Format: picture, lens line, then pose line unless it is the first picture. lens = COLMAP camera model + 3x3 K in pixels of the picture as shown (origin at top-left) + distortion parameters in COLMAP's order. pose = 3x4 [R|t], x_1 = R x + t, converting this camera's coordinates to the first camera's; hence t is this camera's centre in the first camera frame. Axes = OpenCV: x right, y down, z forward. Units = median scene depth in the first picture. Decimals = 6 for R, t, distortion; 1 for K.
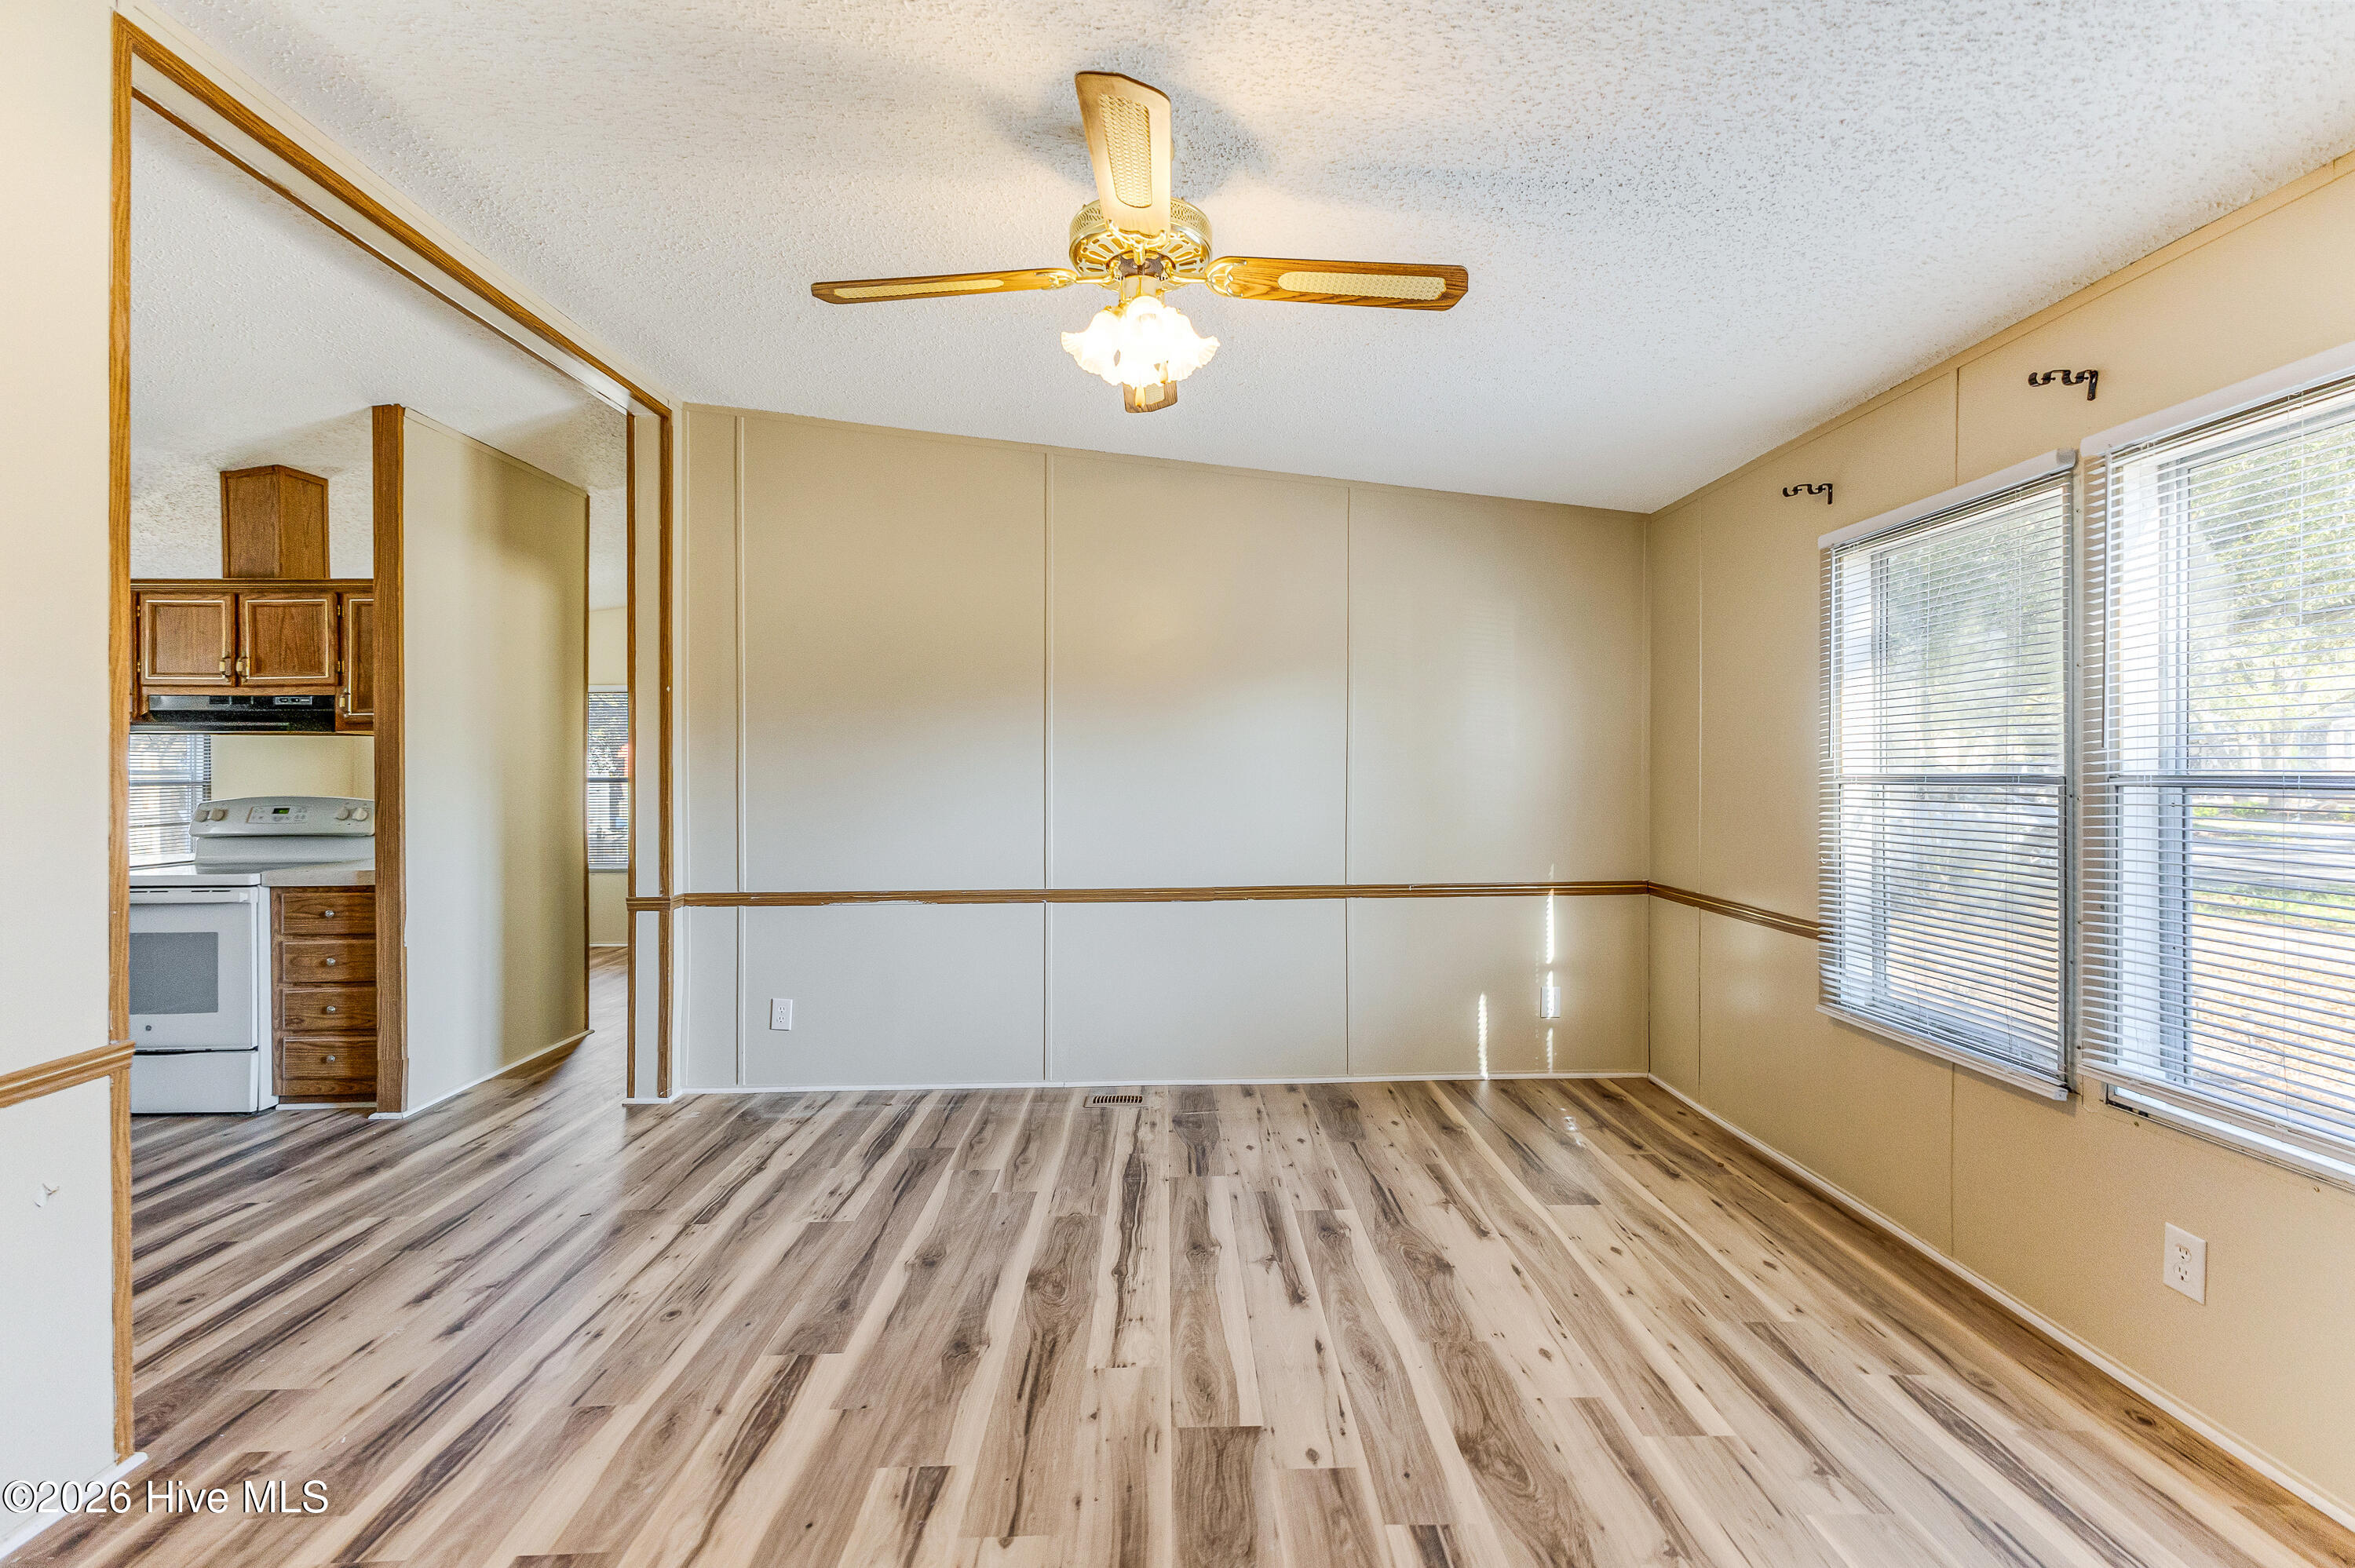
lens RADIAL K [[1004.2, 0, 1177.5], [0, 1004.2, 784.0], [0, 0, 1]] dist [0.001353, -0.000008]
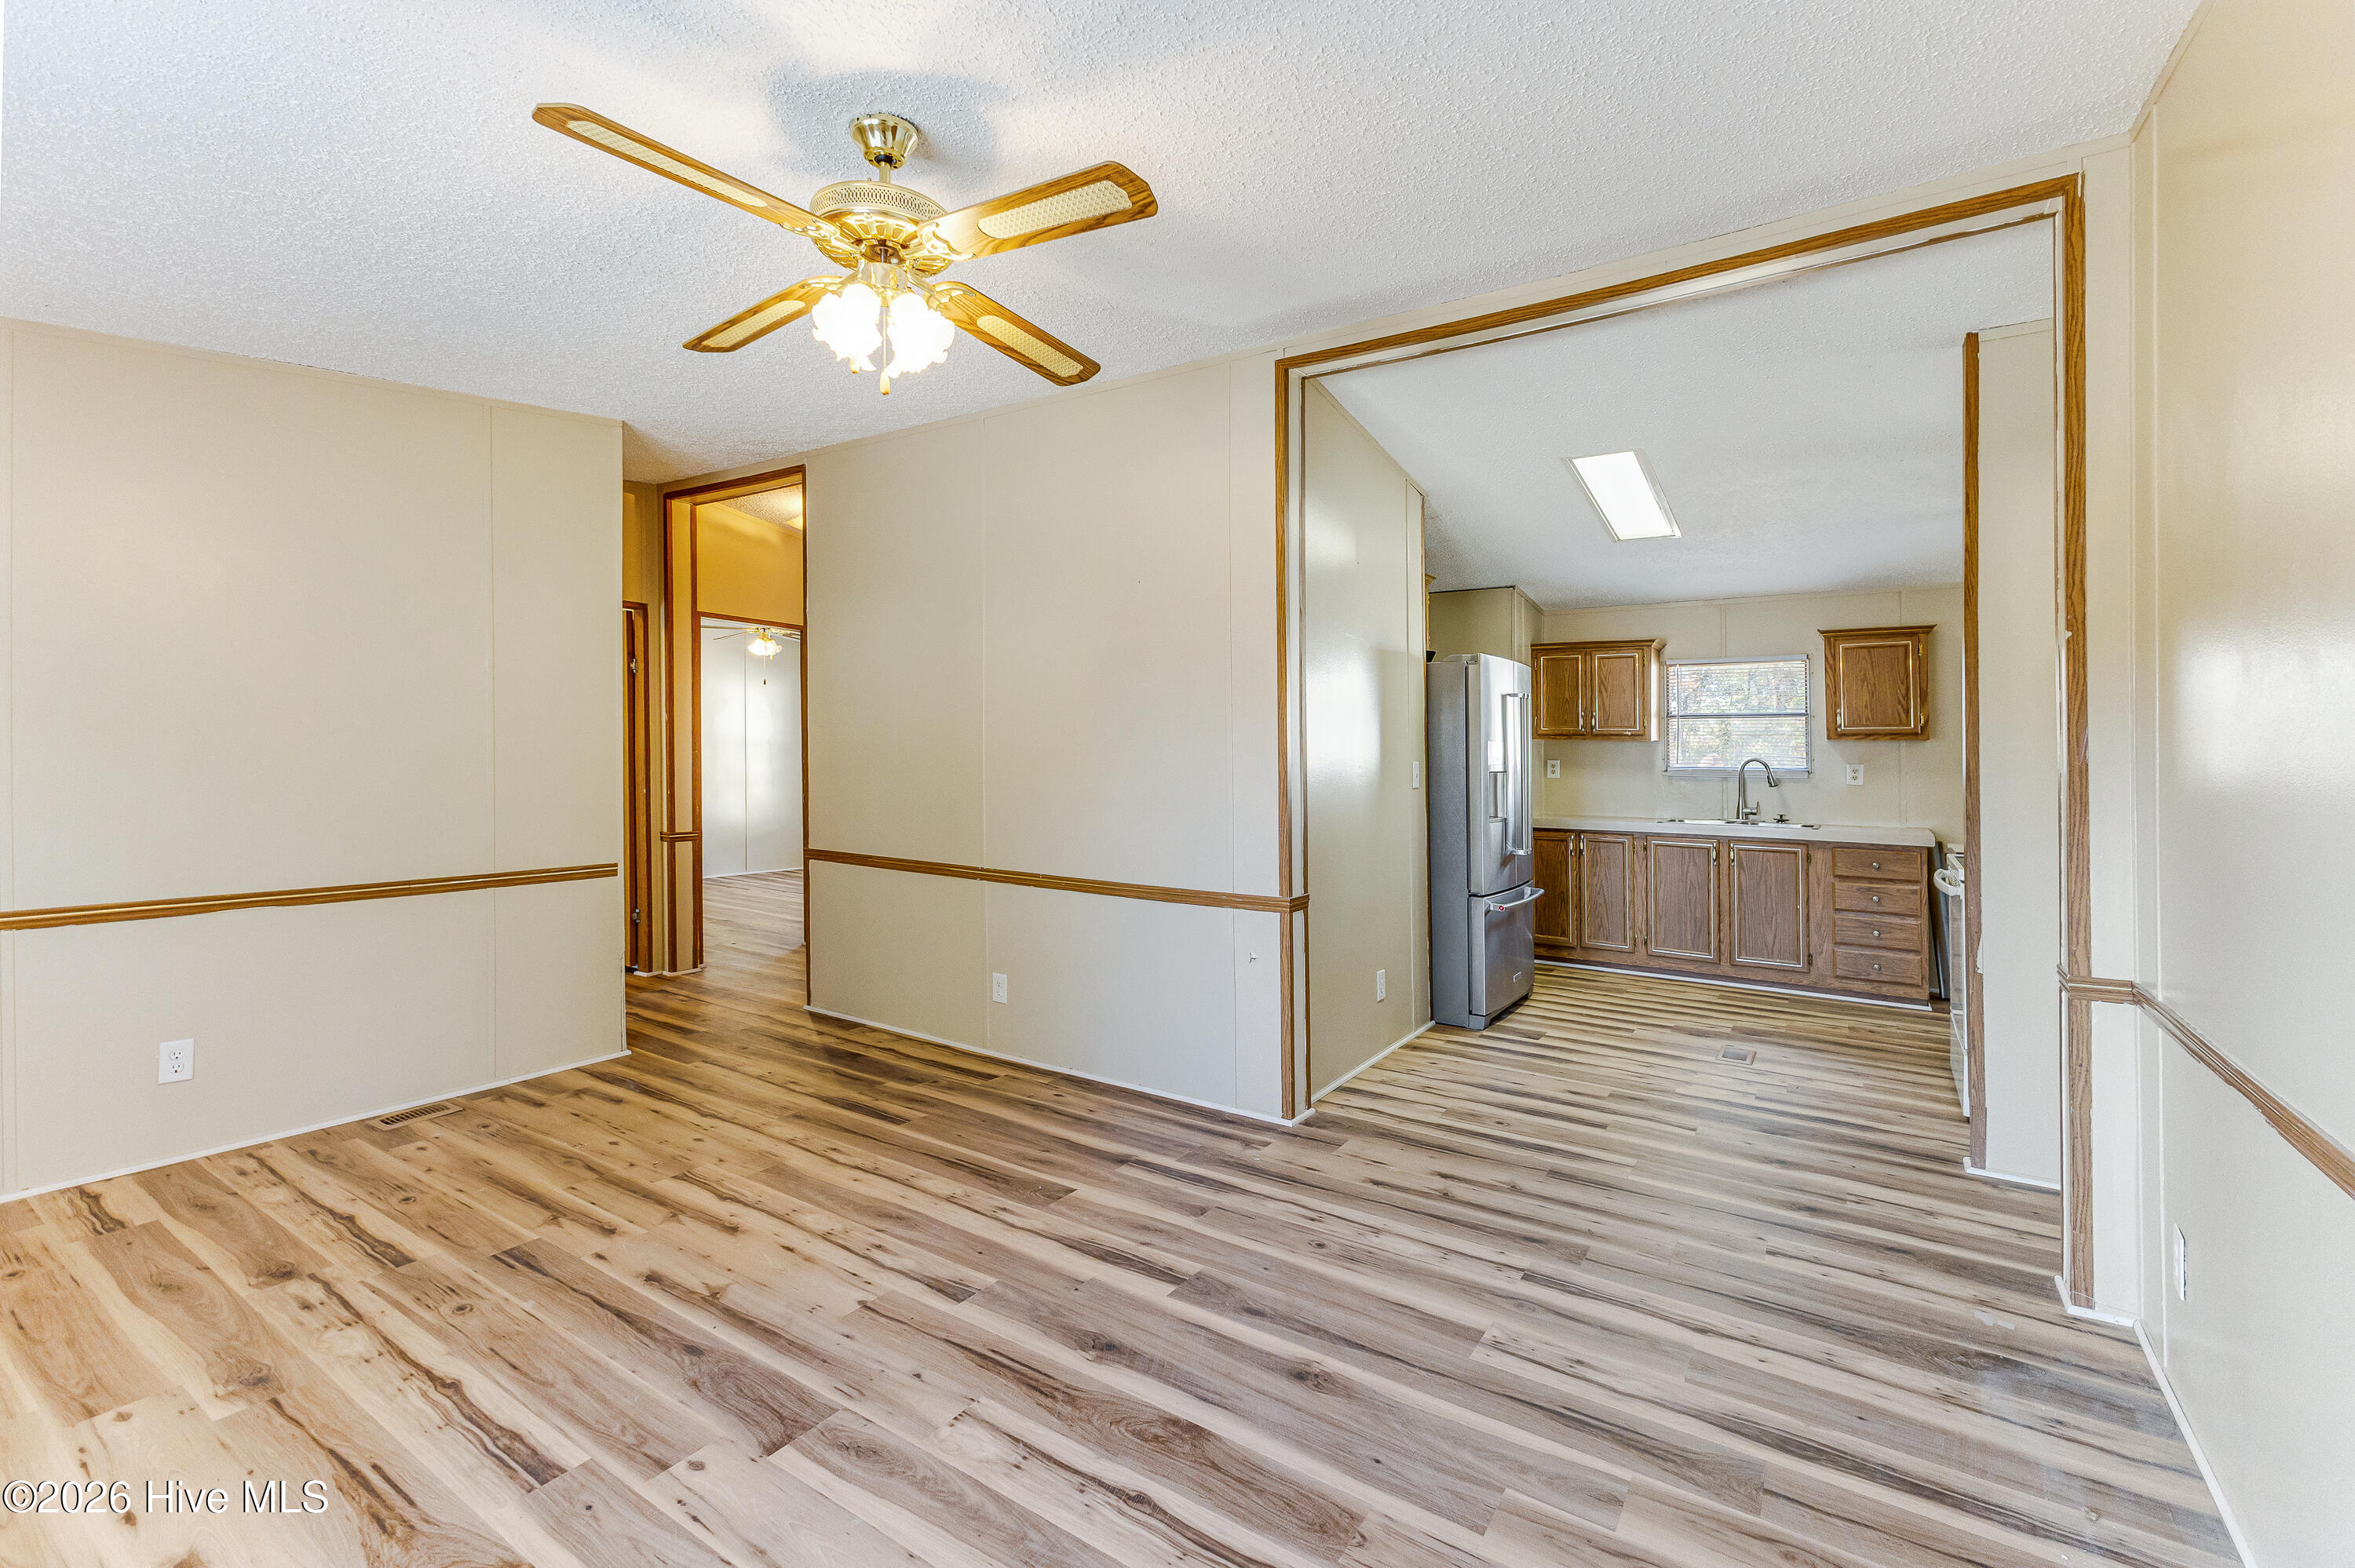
lens RADIAL K [[1050.9, 0, 1168.7], [0, 1050.9, 759.4], [0, 0, 1]] dist [-0.001884, 0.000655]
pose [[-0.570397, 0.005320, -0.821352, 0.473933], [-0.022887, 0.999488, 0.022368, -0.029651], [0.821050, 0.031558, -0.569983, 1.302208]]
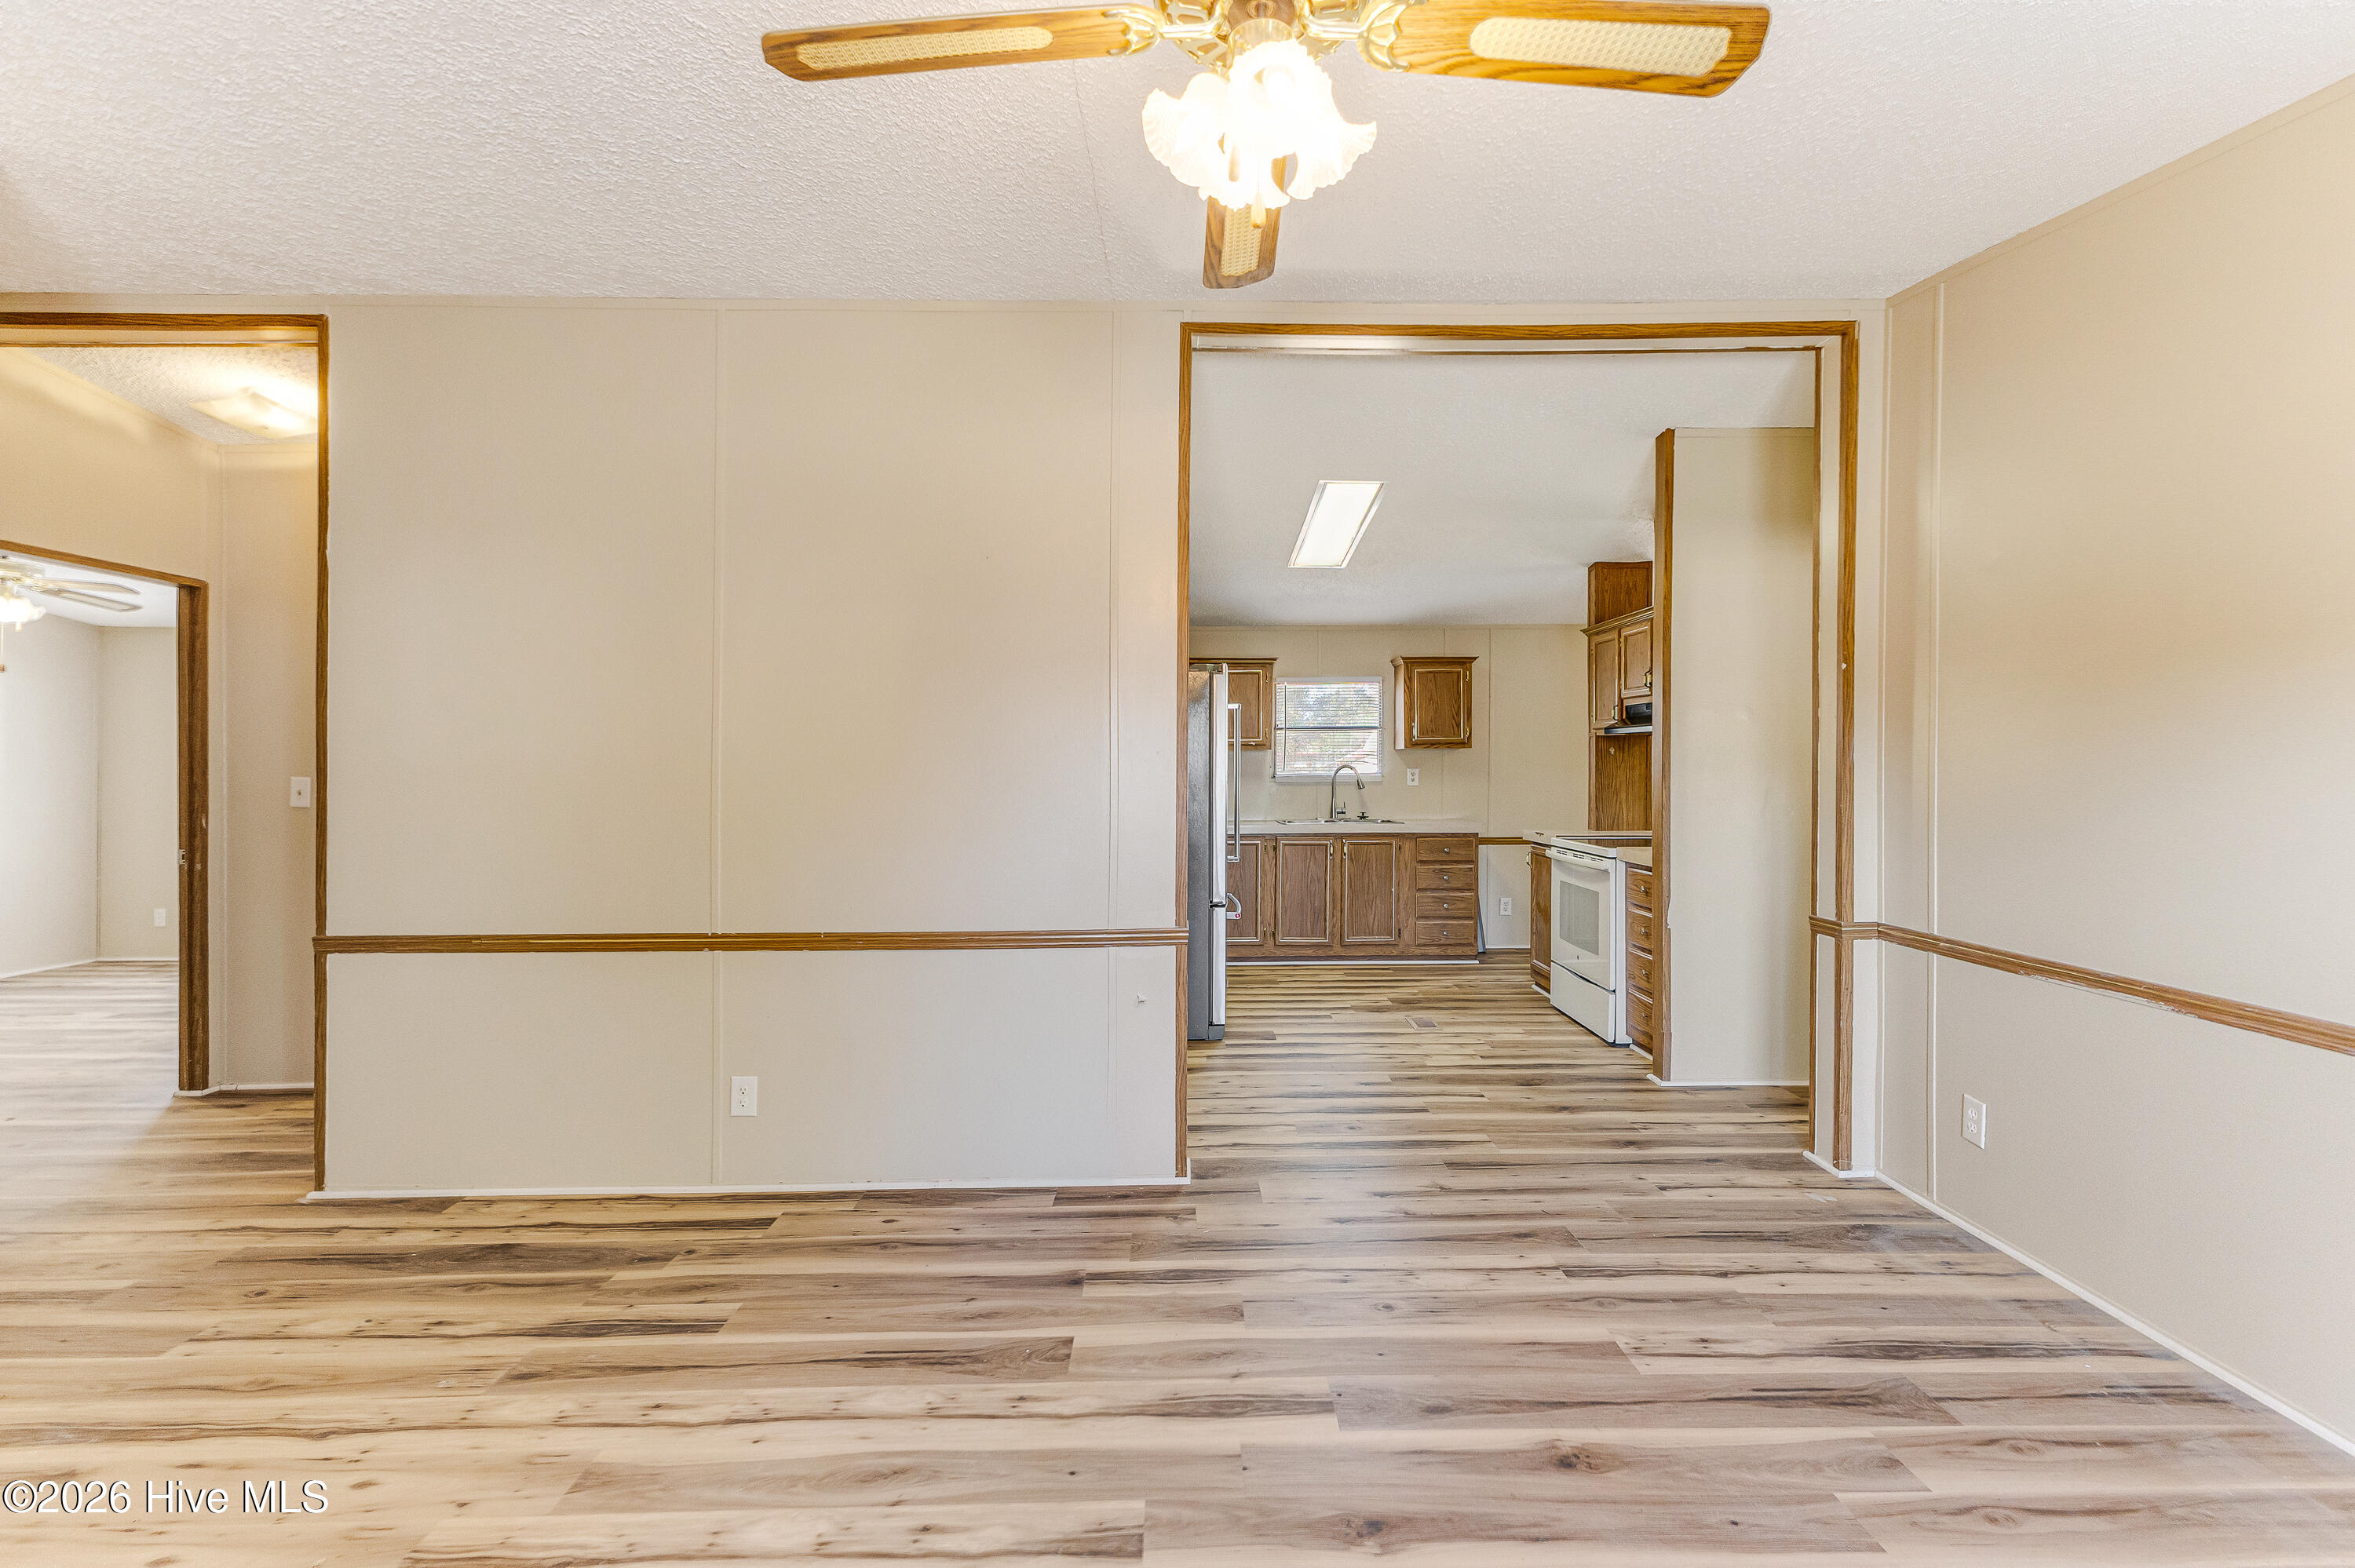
lens RADIAL K [[1025.5, 0, 1218.1], [0, 1025.5, 758.8], [0, 0, 1]] dist [0.011073, 0.000026]
pose [[0.013369, -0.001435, -0.999910, 0.459809], [-0.010441, 0.999944, -0.001575, -0.018792], [0.999856, 0.010461, 0.013354, 0.698007]]
